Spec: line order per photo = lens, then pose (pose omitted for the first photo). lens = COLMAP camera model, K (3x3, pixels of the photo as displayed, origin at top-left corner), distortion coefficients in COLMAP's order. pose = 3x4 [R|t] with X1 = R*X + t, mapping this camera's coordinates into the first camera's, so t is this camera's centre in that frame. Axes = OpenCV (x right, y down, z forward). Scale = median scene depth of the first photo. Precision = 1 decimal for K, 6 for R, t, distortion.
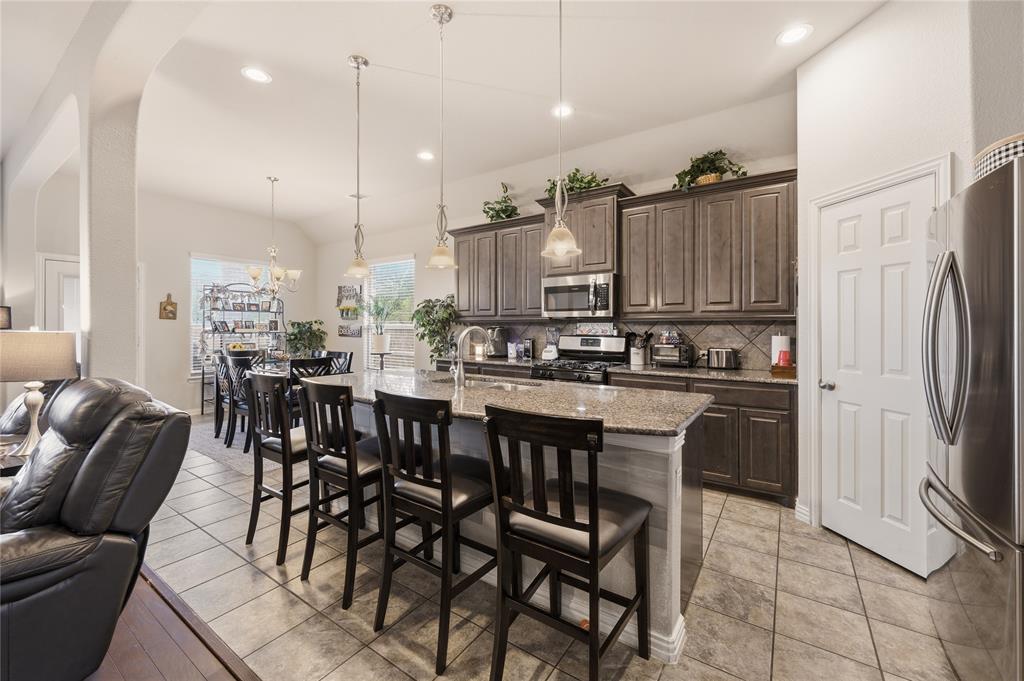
lens RADIAL K [[407.9, 0, 512.1], [0, 407.9, 325.2], [0, 0, 1]] dist [0.000326, 0.000399]
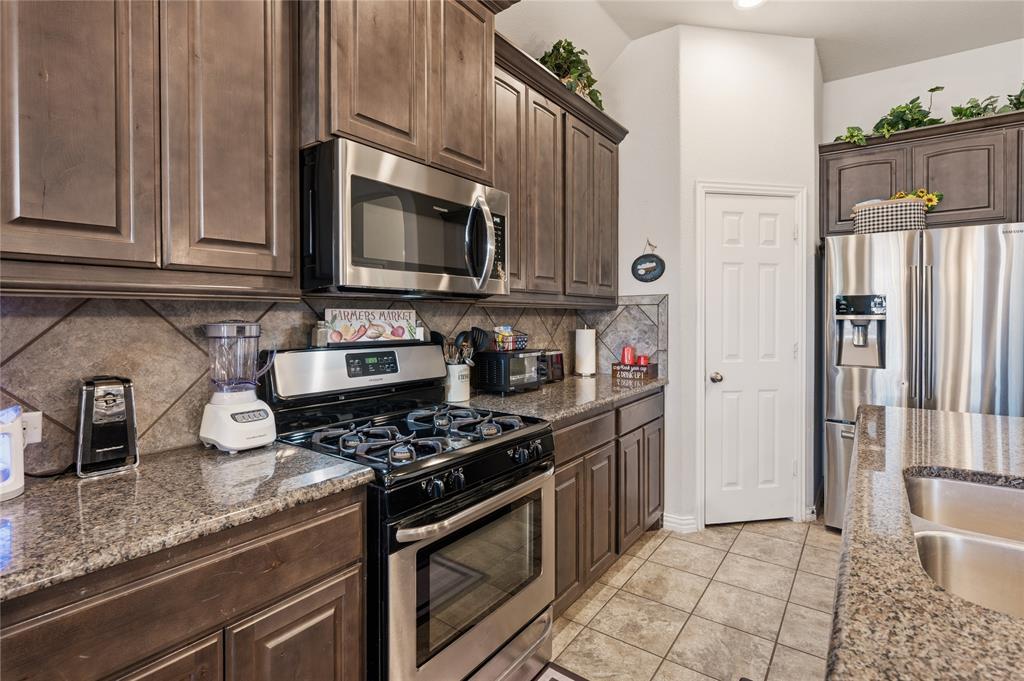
lens RADIAL K [[497.9, 0, 535.2], [0, 497.9, 320.9], [0, 0, 1]] dist [-0.001875, -0.000543]
pose [[-0.008239, -0.009205, 0.999924, -0.176763], [-0.001882, 0.999956, 0.009190, 0.000350], [-0.999964, -0.001806, -0.008256, 0.619389]]
